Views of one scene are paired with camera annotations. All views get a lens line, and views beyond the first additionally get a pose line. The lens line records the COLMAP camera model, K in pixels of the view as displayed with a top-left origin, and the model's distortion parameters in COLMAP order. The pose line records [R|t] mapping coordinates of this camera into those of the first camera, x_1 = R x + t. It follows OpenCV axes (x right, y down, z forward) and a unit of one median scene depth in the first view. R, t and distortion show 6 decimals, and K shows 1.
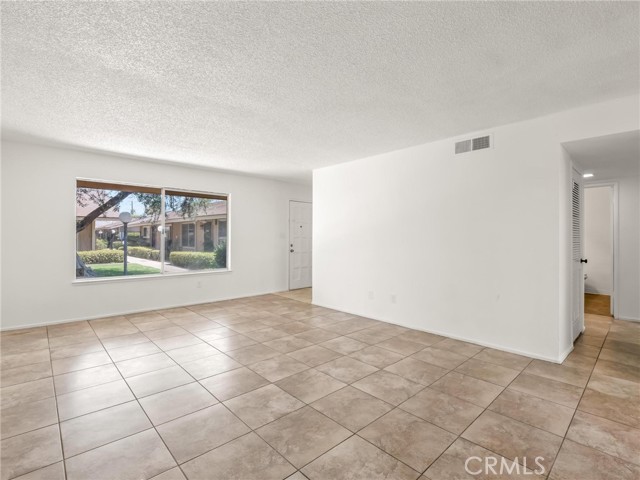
lens RADIAL K [[311.9, 0, 317.4], [0, 311.9, 236.8], [0, 0, 1]] dist [-0.011249, -0.003314]
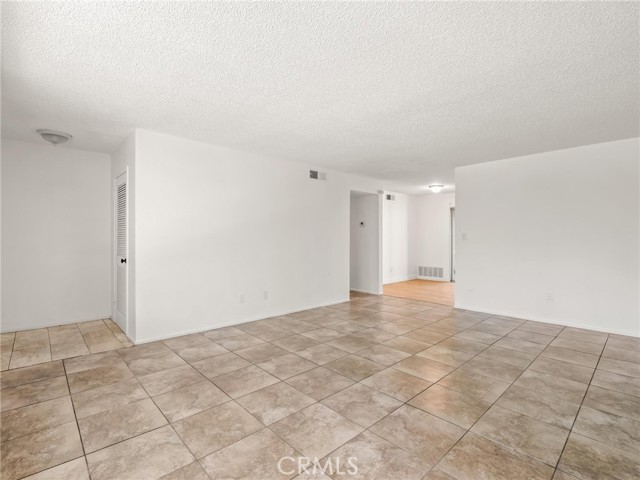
lens RADIAL K [[311.9, 0, 317.2], [0, 311.9, 240.2], [0, 0, 1]] dist [-0.011249, -0.003314]
pose [[-0.001180, -0.014354, 0.999896, -1.036068], [-0.000865, 0.999897, 0.014353, -0.007539], [-0.999999, -0.000848, -0.001193, 1.033734]]
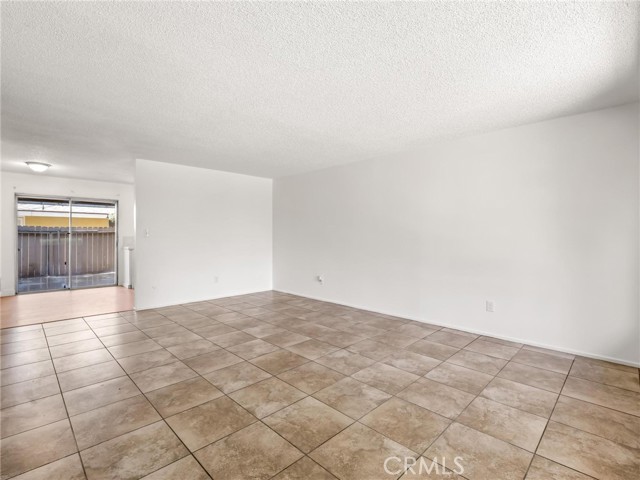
lens RADIAL K [[311.9, 0, 323.4], [0, 311.9, 224.6], [0, 0, 1]] dist [-0.011249, -0.003314]
pose [[-0.998695, -0.007704, -0.050486, -0.268462], [-0.006225, 0.999548, -0.029402, -0.004930], [0.050690, -0.029050, -0.998292, 1.811180]]
